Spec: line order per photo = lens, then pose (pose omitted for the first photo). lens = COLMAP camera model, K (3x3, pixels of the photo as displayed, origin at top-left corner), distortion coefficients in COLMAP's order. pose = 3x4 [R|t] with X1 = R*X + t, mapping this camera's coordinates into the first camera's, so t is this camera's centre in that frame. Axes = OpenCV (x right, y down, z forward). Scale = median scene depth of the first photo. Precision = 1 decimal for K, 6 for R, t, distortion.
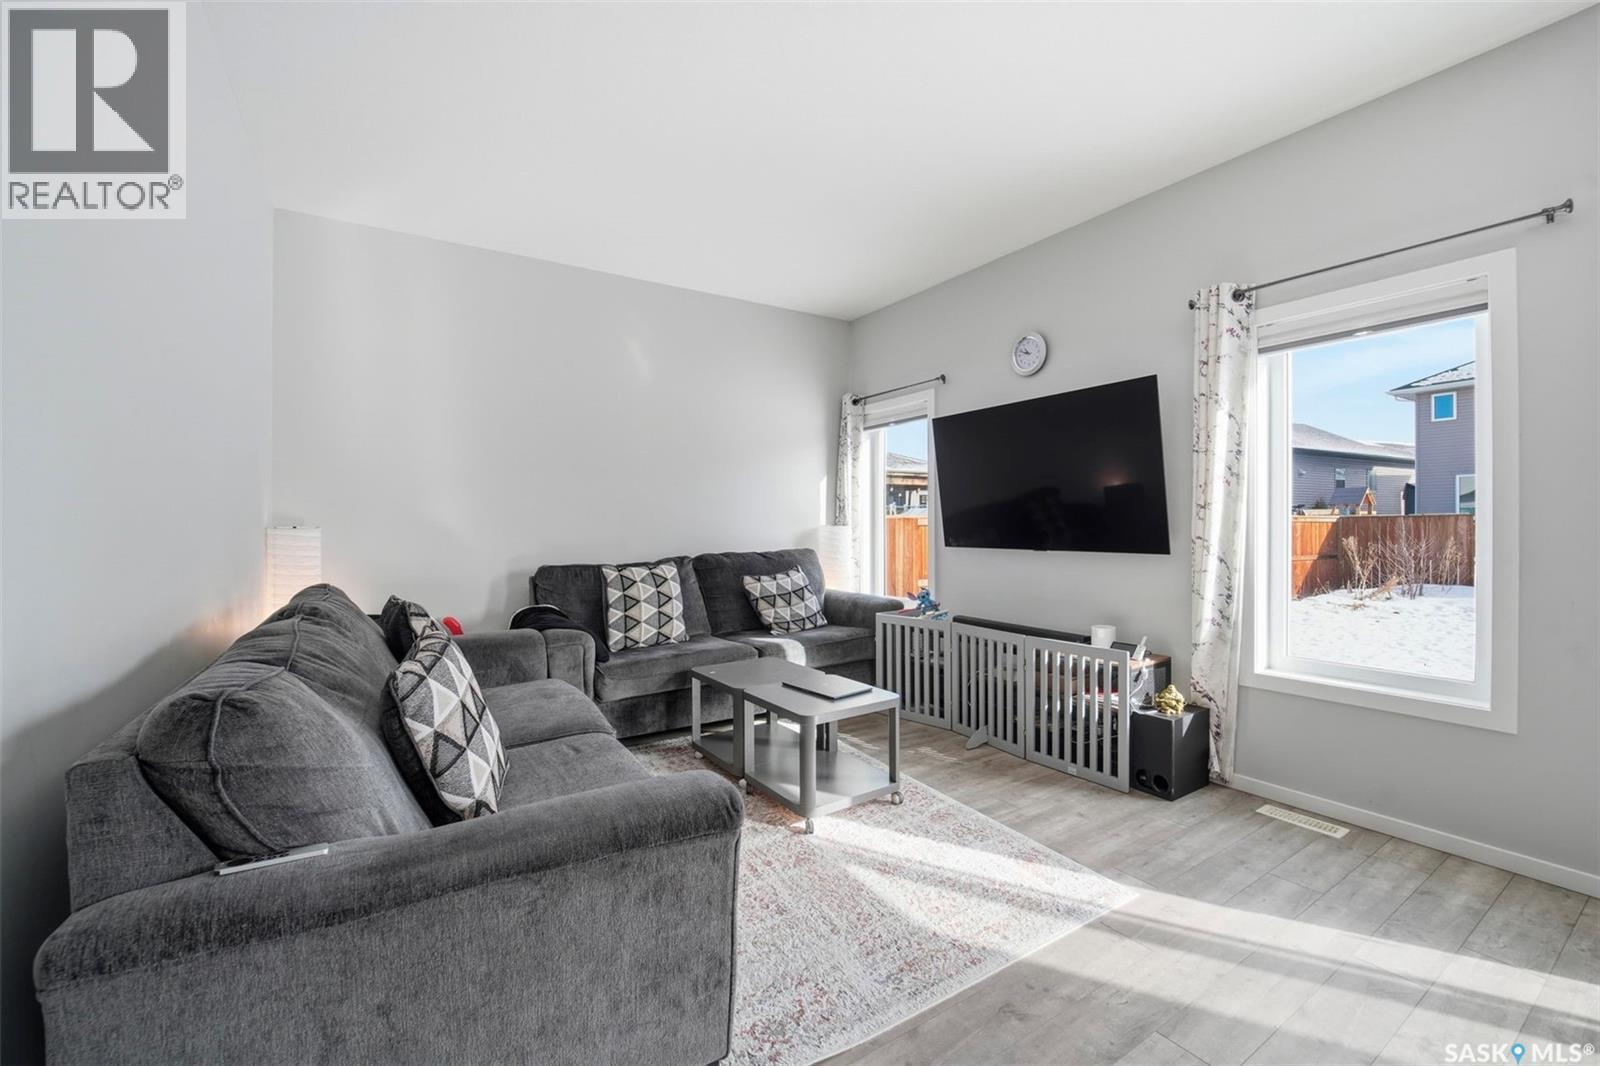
lens RADIAL K [[656.1, 0, 808.0], [0, 656.1, 526.3], [0, 0, 1]] dist [-0.016762, -0.000106]
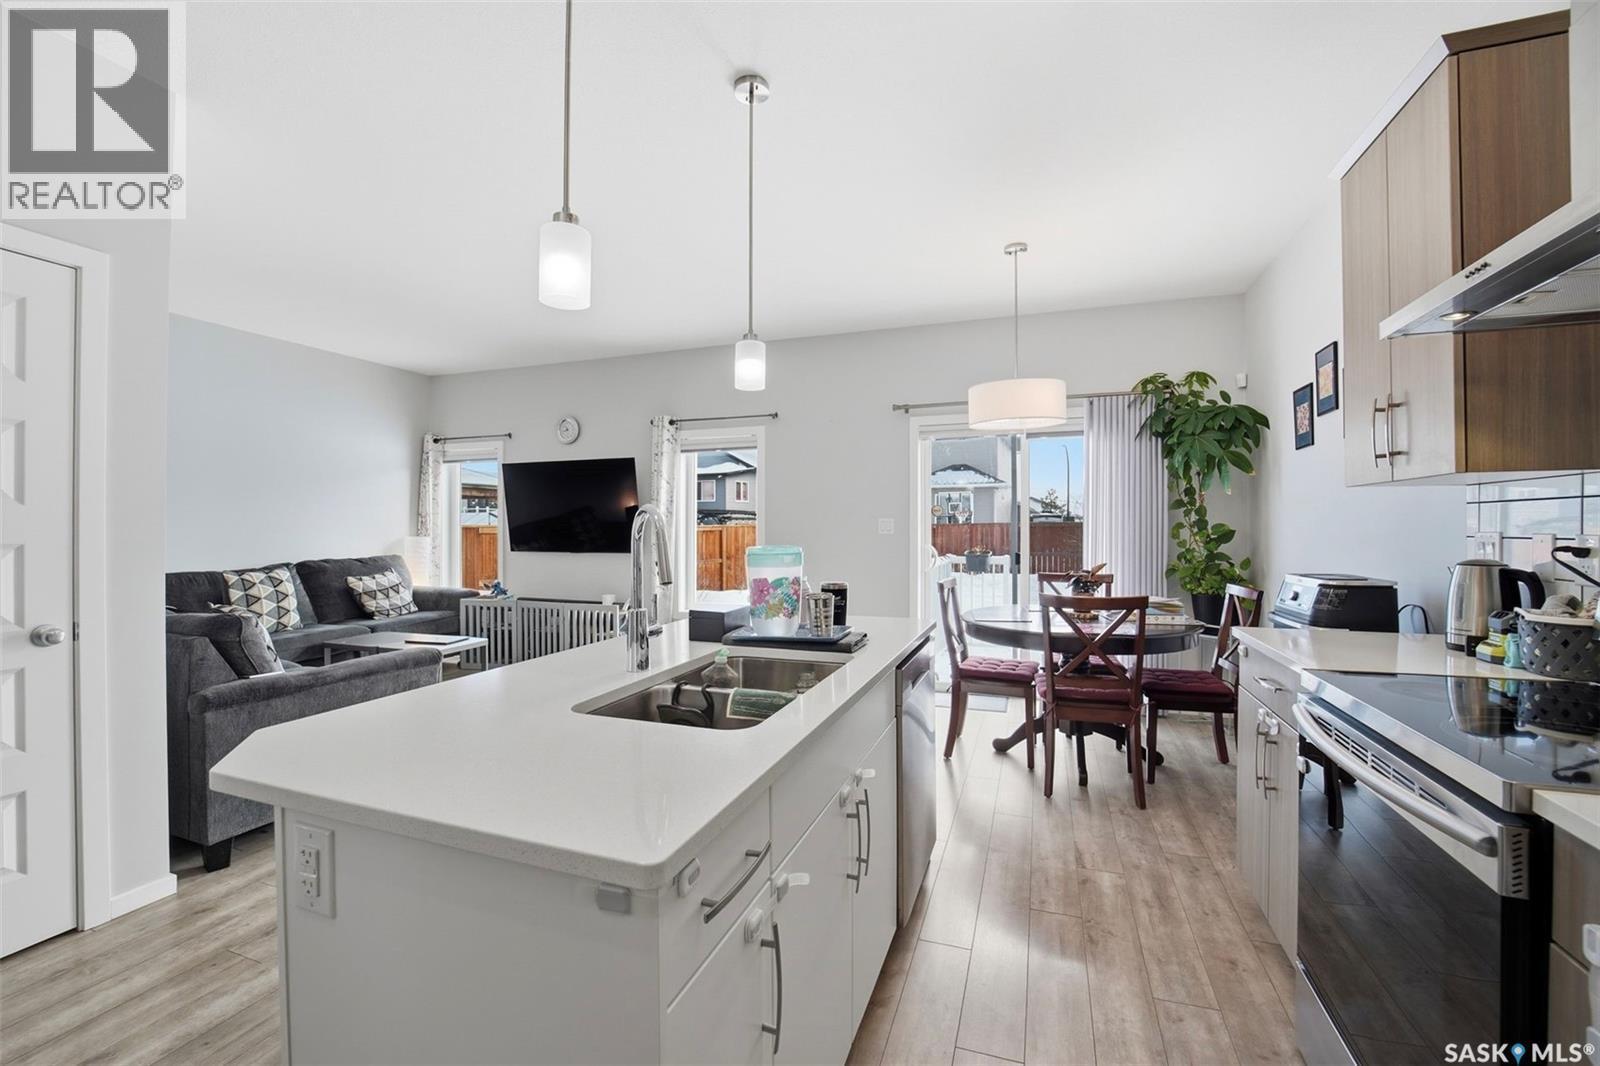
lens RADIAL K [[658.2, 0, 800.0], [0, 658.2, 533.0], [0, 0, 1]] dist [-0.017797, -0.000119]
pose [[0.801078, -0.002113, 0.598556, -0.169614], [-0.001483, 0.999984, 0.005514, -0.021394], [-0.598558, -0.005305, 0.801062, -0.629978]]
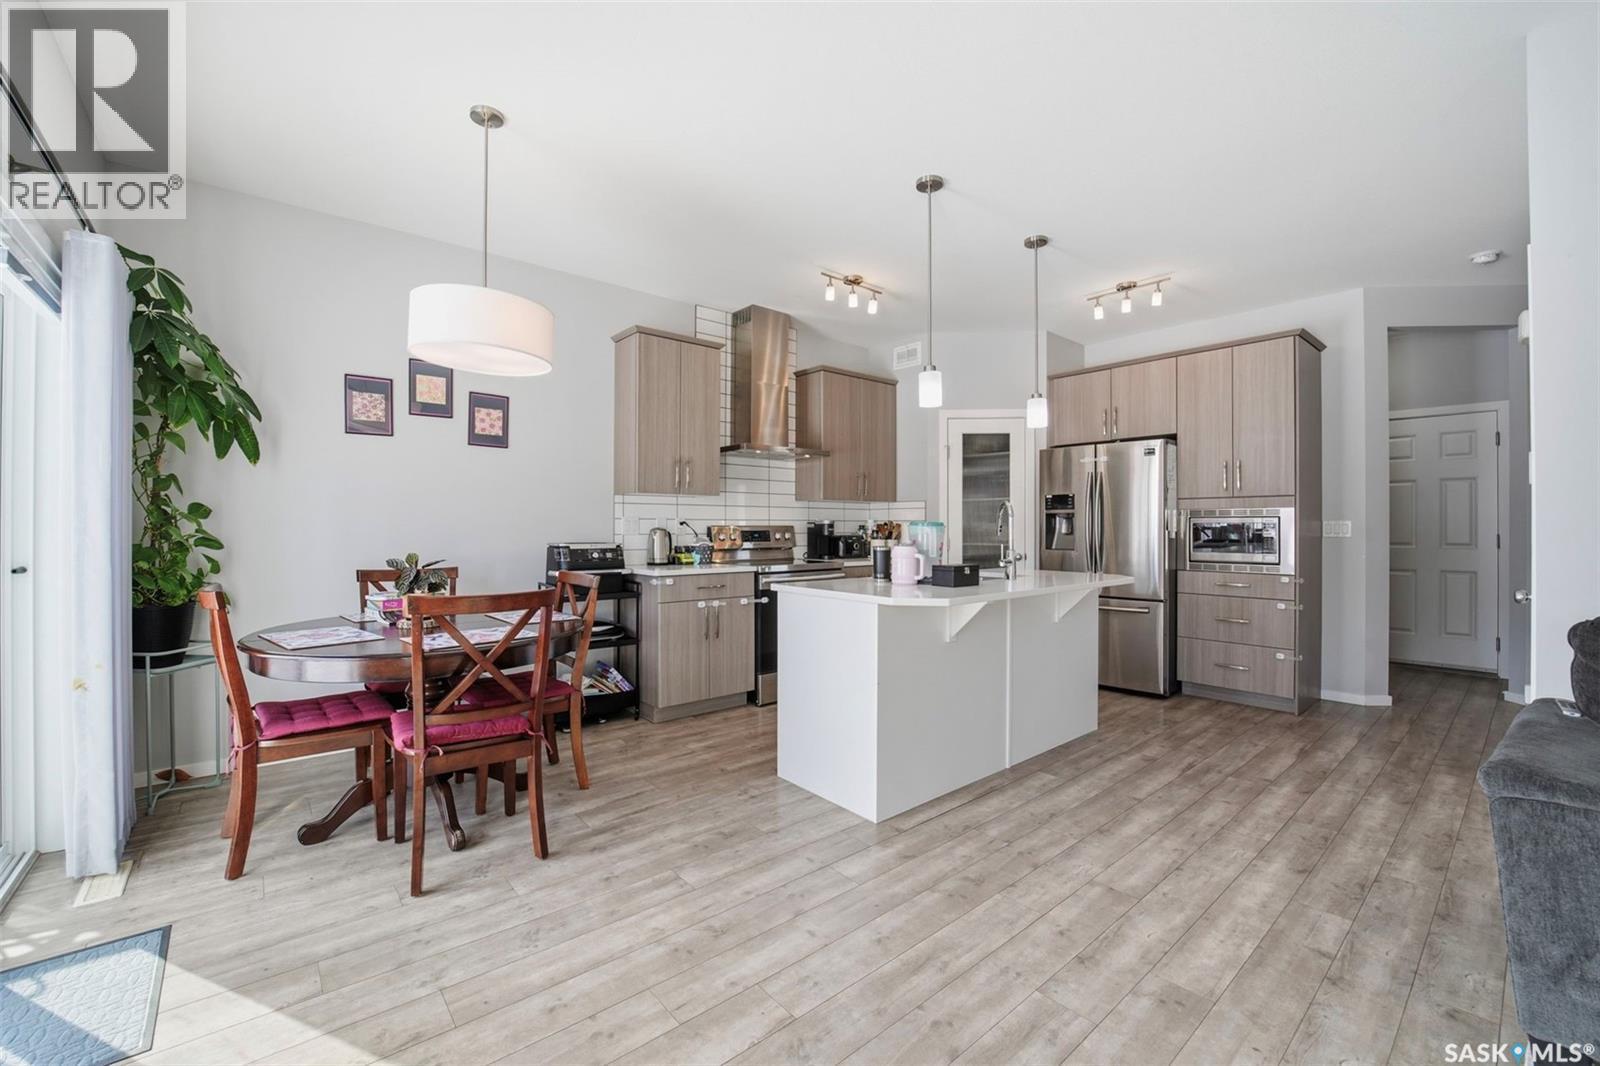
lens RADIAL K [[656.1, 0, 808.0], [0, 656.1, 526.3], [0, 0, 1]] dist [-0.016762, -0.000106]
pose [[-0.991283, 0.002872, -0.131717, 0.401704], [0.002713, 0.999995, 0.001389, -0.003121], [0.131720, 0.001019, -0.991286, 0.645248]]
